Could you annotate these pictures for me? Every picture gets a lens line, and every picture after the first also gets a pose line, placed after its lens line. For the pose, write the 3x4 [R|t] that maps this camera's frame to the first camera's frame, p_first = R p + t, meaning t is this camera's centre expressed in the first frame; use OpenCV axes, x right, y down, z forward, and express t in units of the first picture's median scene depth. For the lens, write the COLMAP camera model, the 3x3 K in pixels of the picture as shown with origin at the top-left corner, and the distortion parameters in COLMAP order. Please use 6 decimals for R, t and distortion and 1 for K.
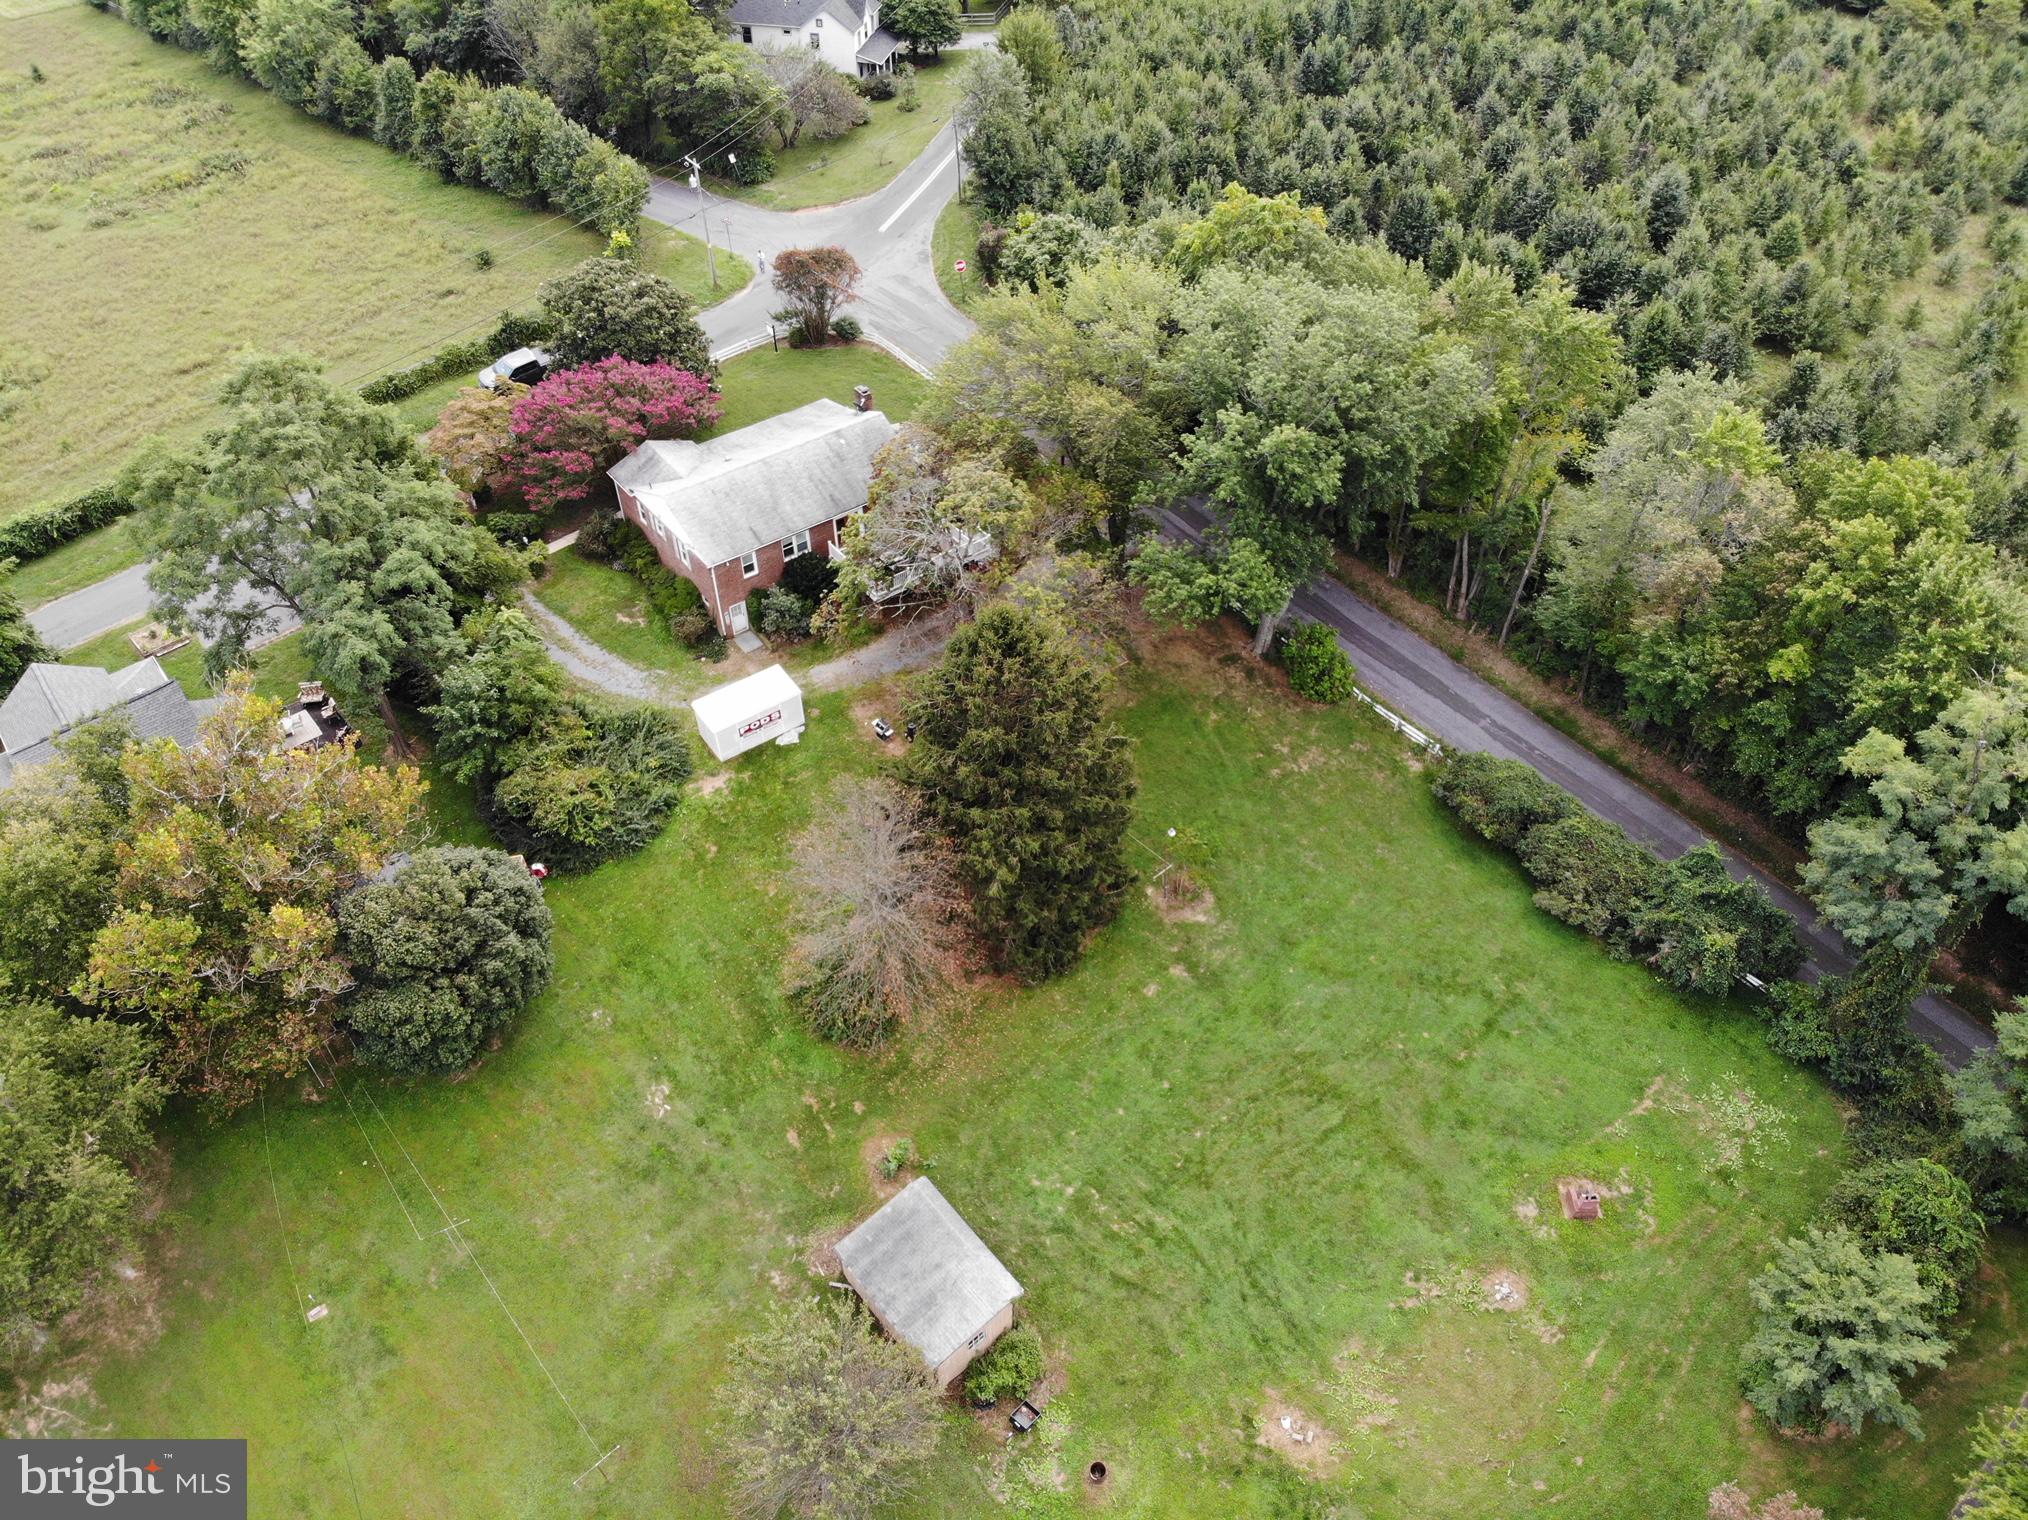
lens RADIAL K [[1522.9, 0, 1019.2], [0, 1522.9, 744.6], [0, 0, 1]] dist [0.044891, -0.145445]
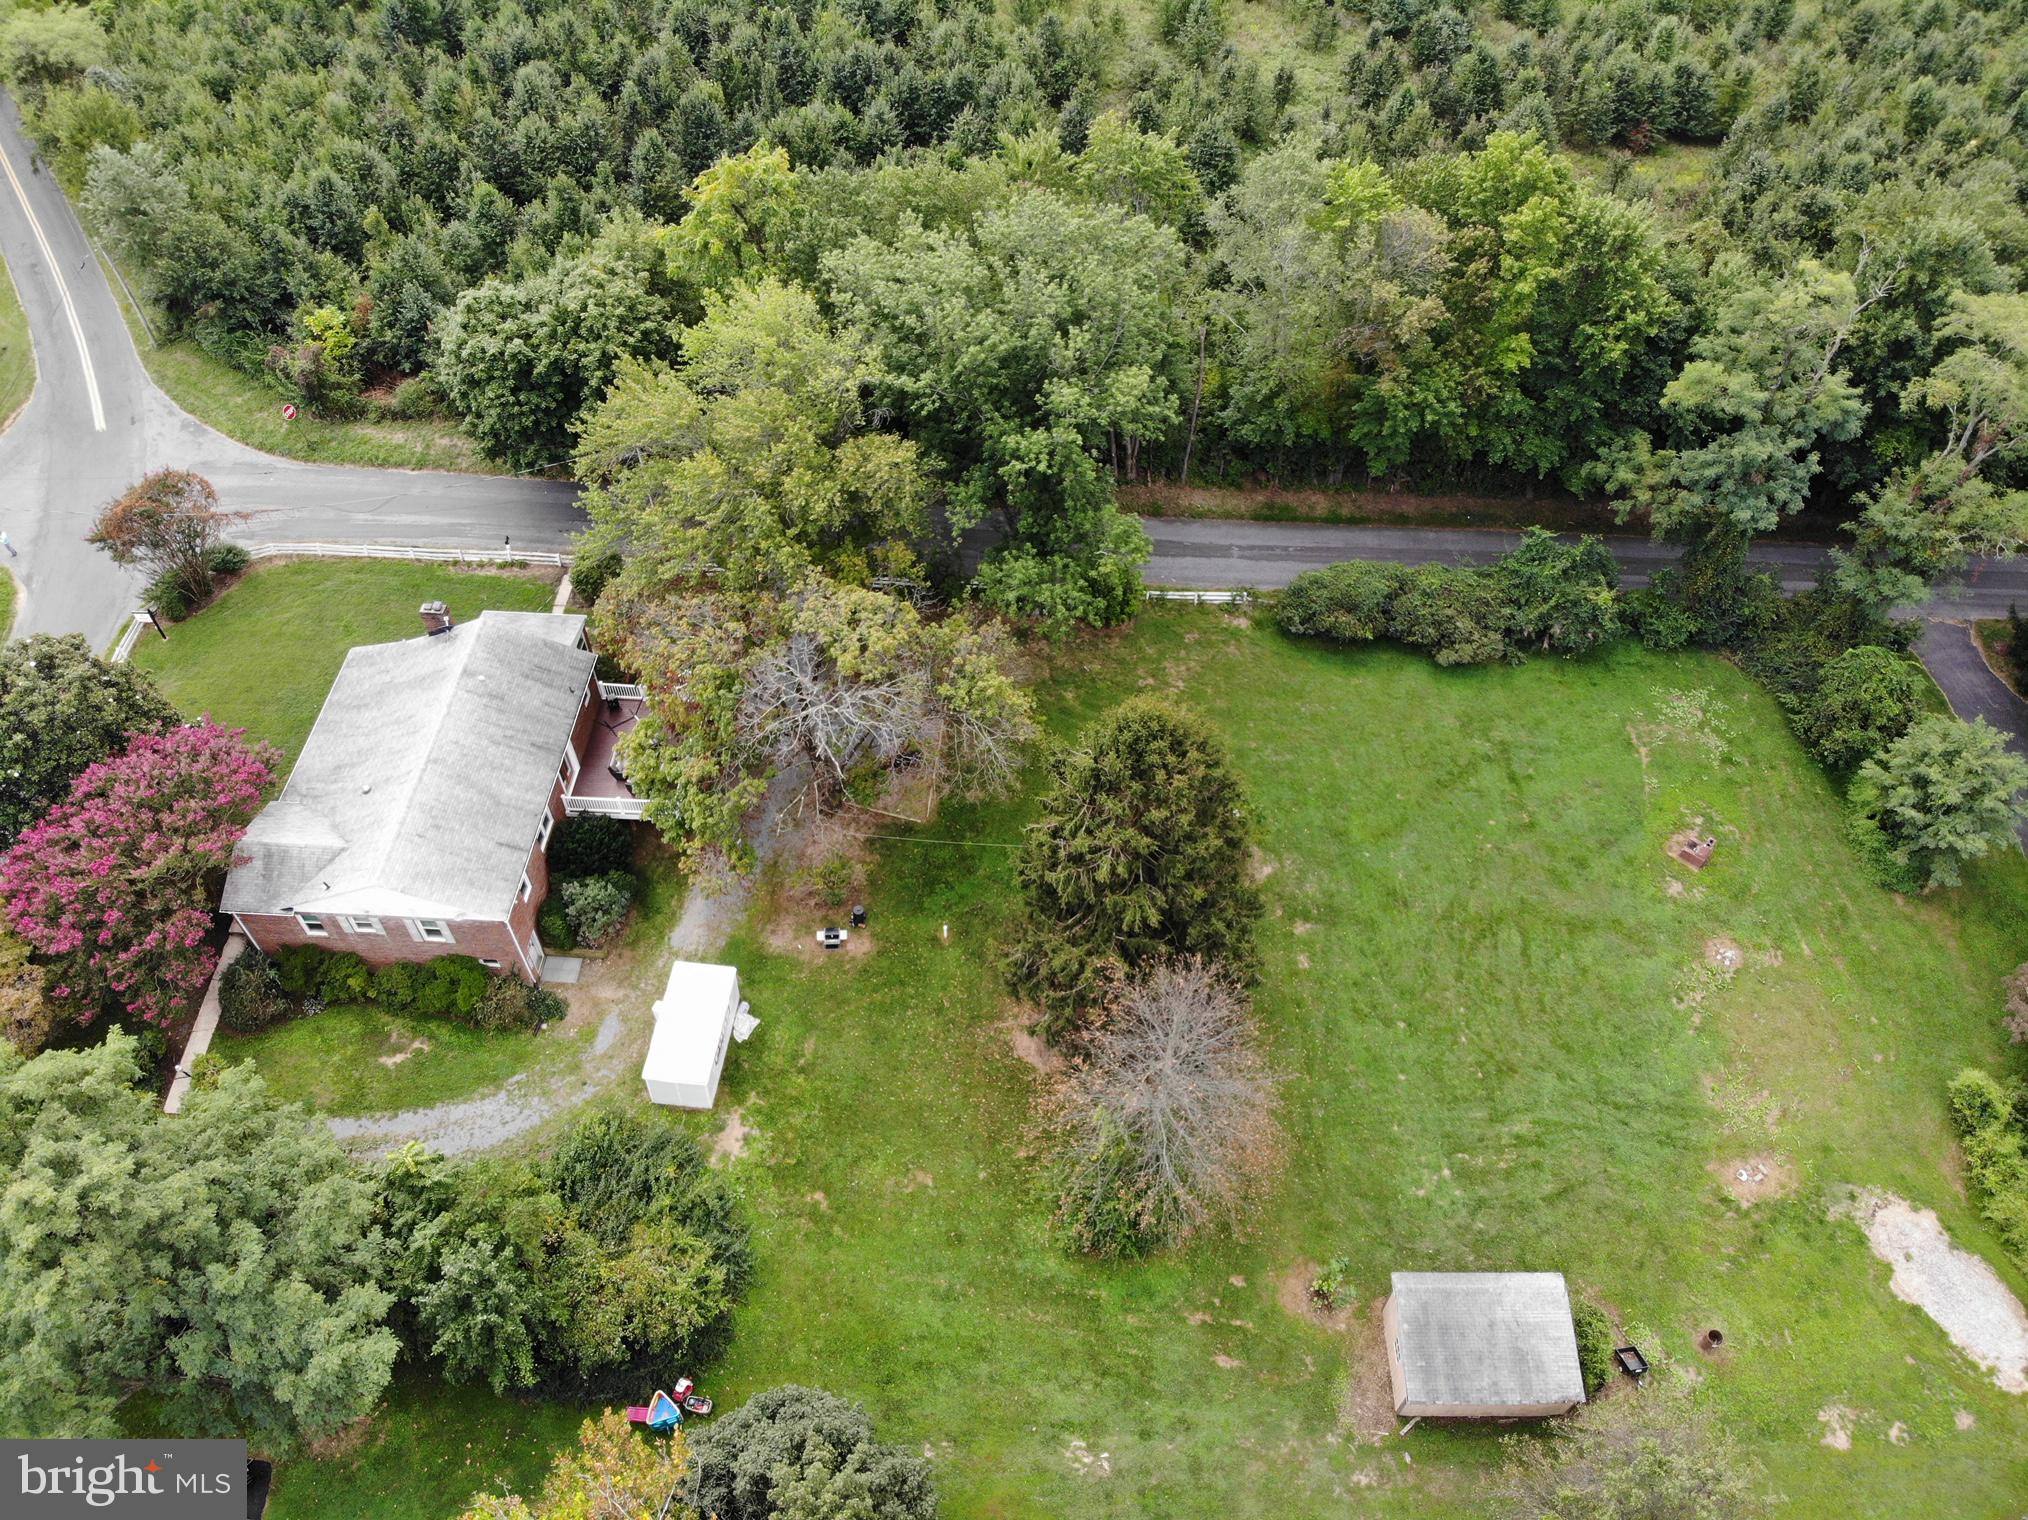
lens RADIAL K [[1522.9, 0, 1019.3], [0, 1522.9, 748.3], [0, 0, 1]] dist [0.044891, -0.145445]
pose [[0.645196, -0.576958, 0.500841, -0.429888], [0.526341, 0.810820, 0.256002, -0.284447], [-0.553794, 0.098442, 0.826814, 0.307413]]
